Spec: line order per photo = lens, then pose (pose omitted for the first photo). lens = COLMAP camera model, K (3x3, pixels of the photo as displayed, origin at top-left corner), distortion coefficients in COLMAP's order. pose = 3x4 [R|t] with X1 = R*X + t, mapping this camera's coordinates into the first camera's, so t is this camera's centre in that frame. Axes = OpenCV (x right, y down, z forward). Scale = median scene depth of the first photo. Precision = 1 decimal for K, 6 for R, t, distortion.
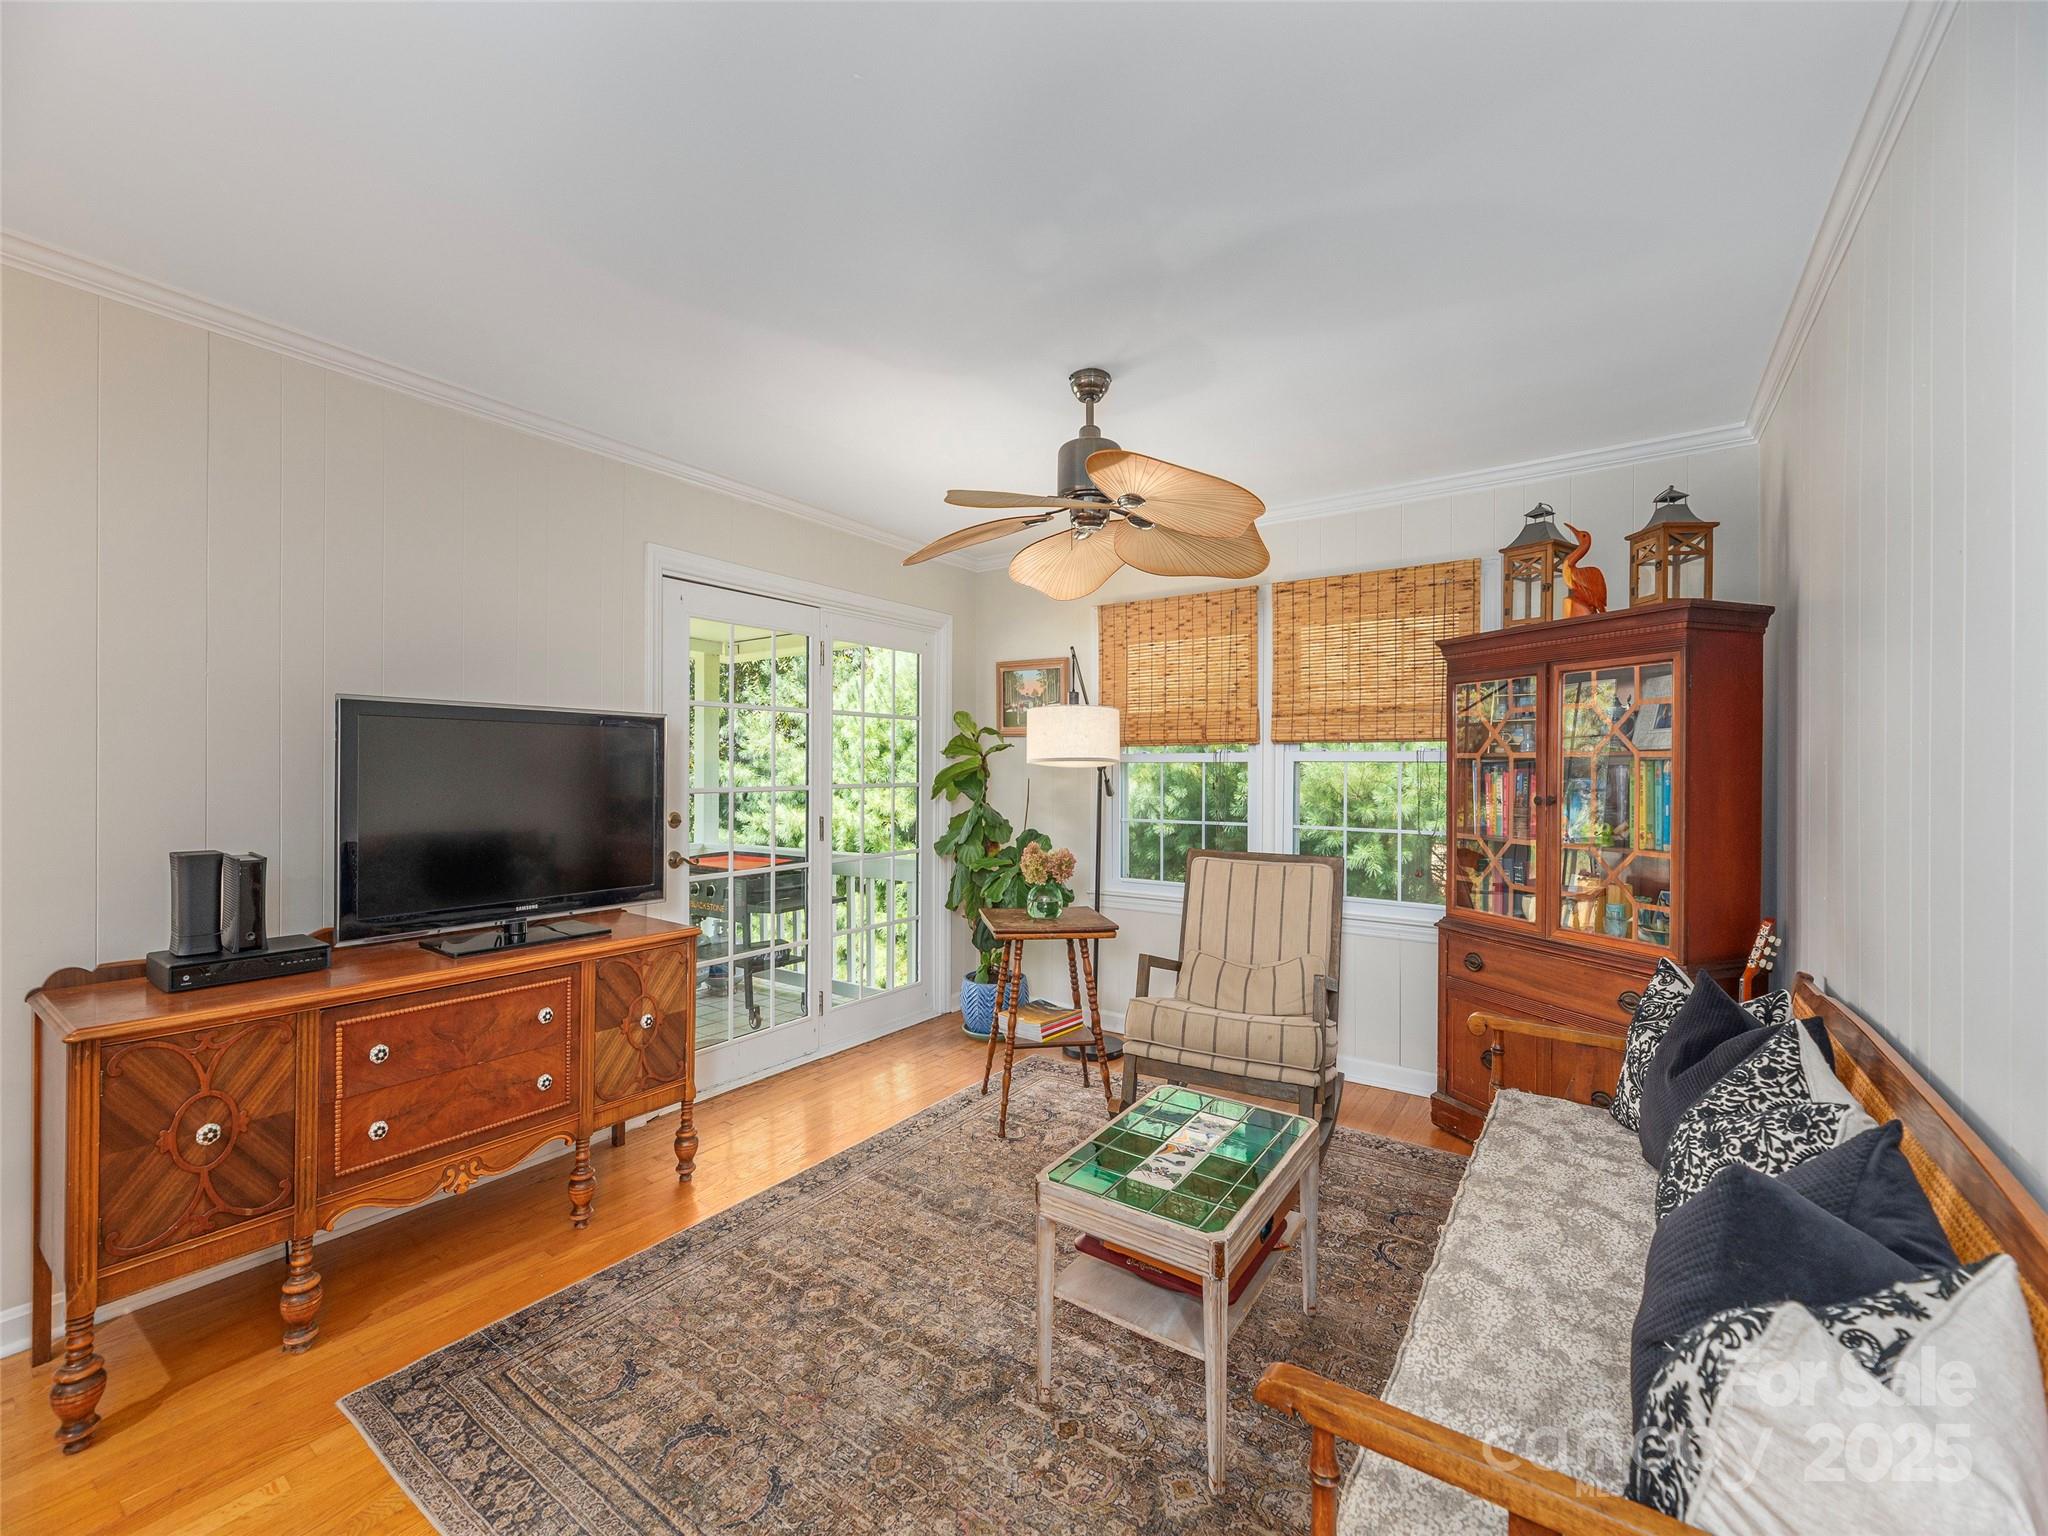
lens RADIAL K [[841.0, 0, 1017.0], [0, 841.0, 779.2], [0, 0, 1]] dist [-0.003133, -0.000338]
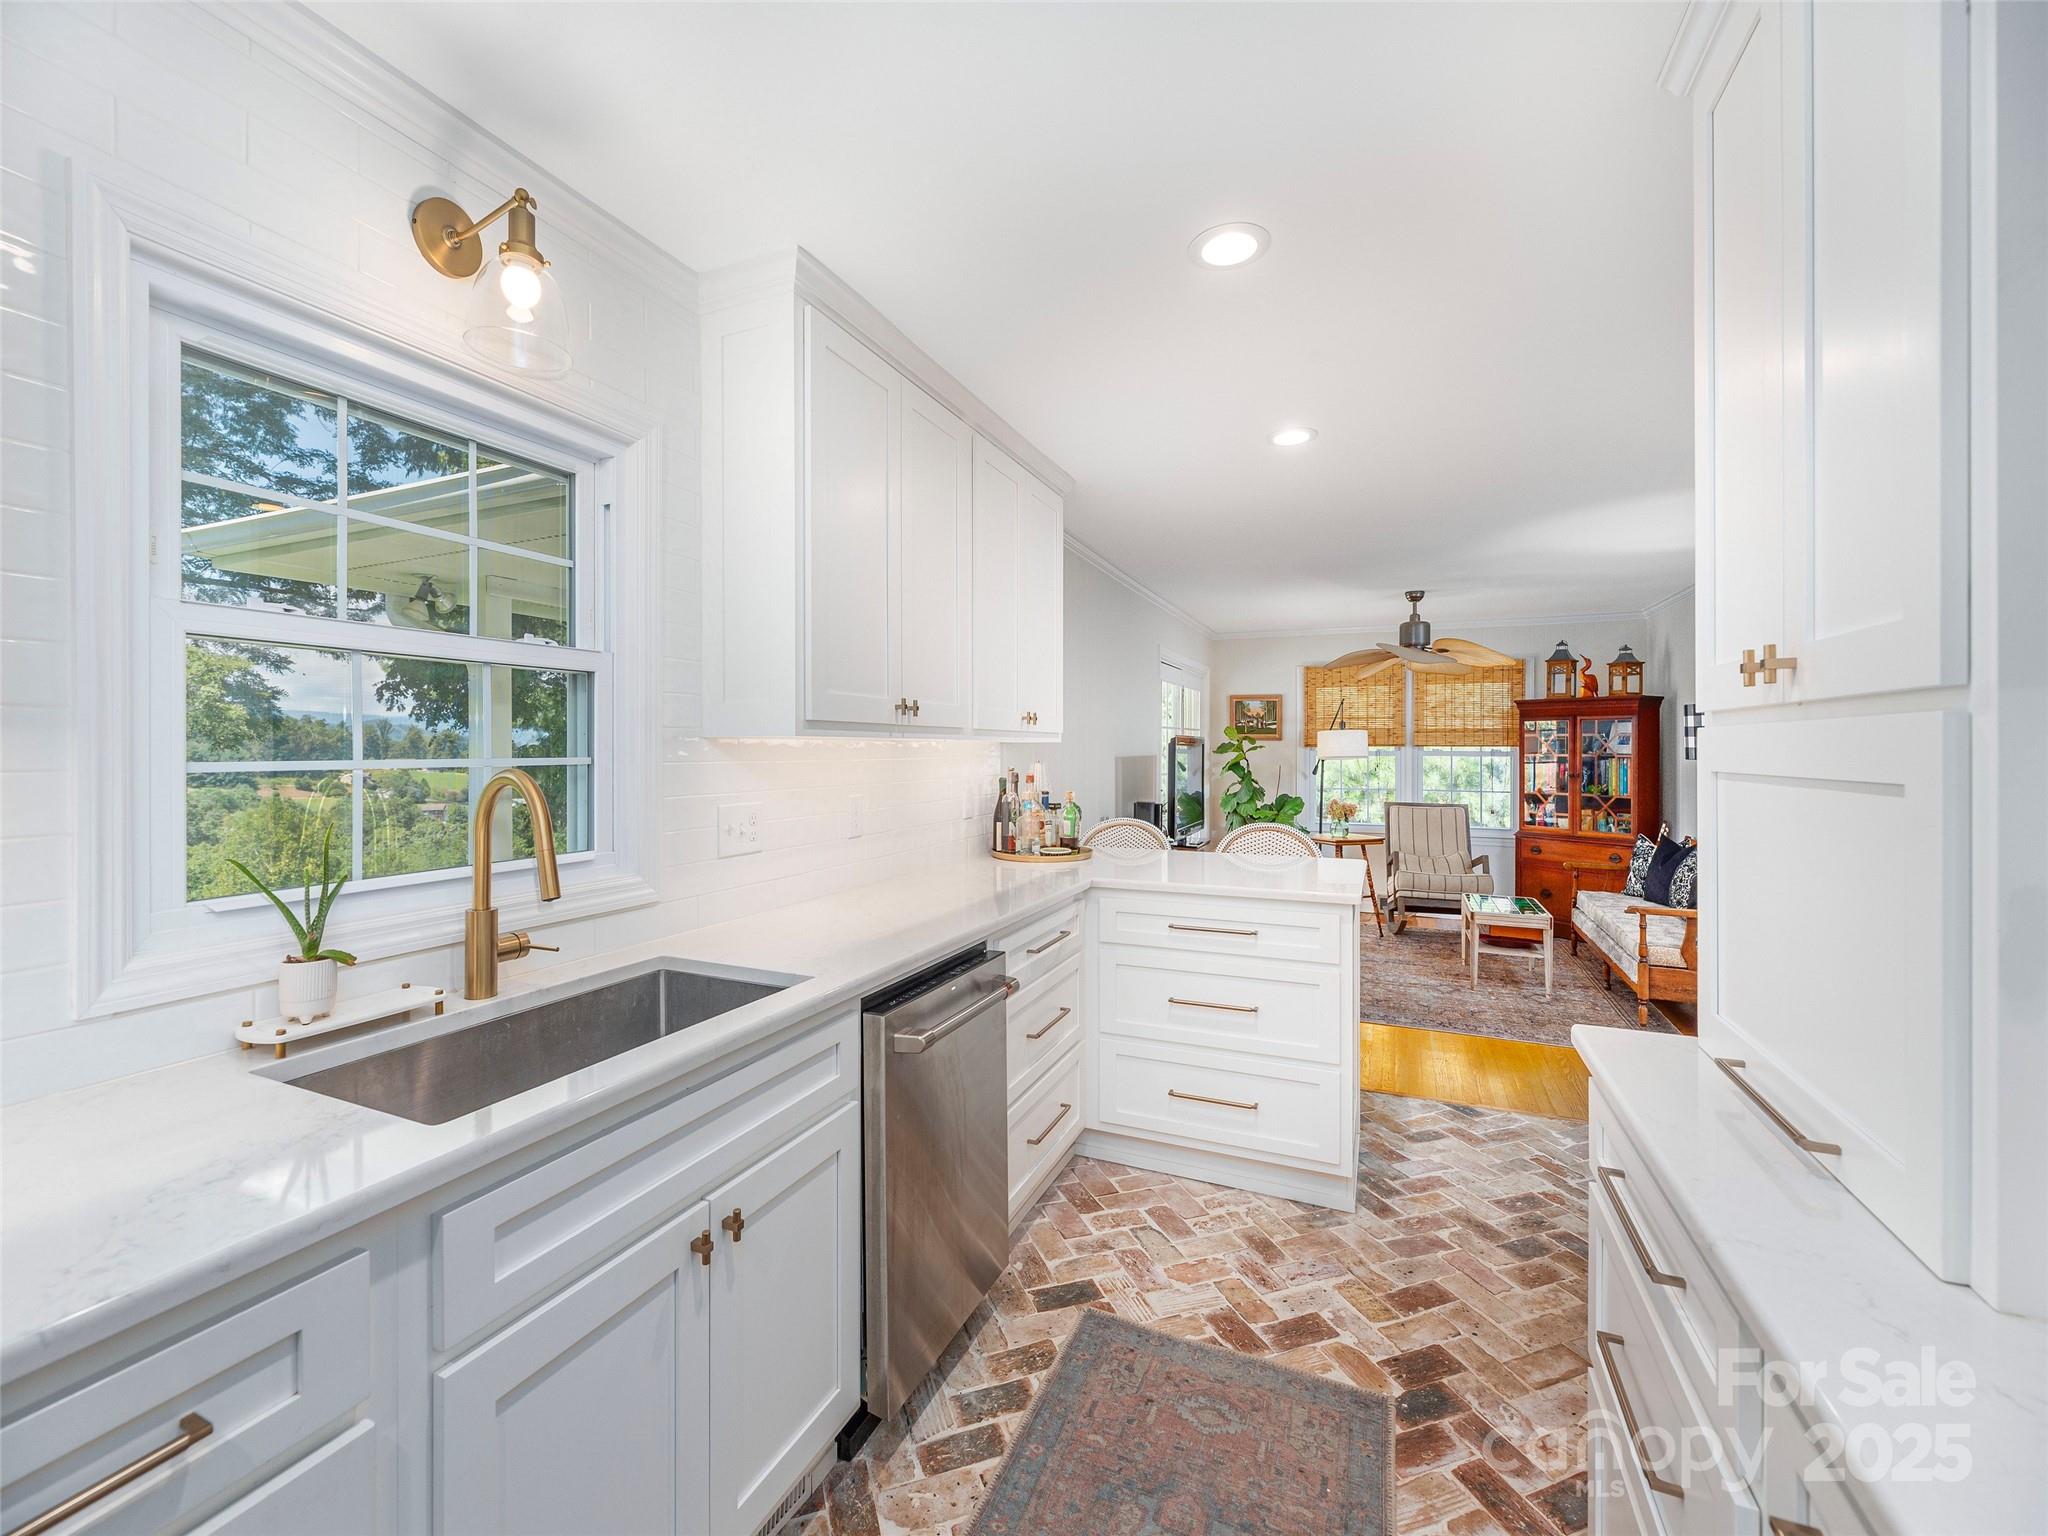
lens RADIAL K [[841.0, 0, 1028.4], [0, 841.0, 750.2], [0, 0, 1]] dist [-0.003133, -0.000338]
pose [[0.978304, -0.006375, 0.207075, -1.337585], [0.008245, 0.999933, -0.008171, -0.036739], [-0.207009, 0.009701, 0.978291, -0.959446]]
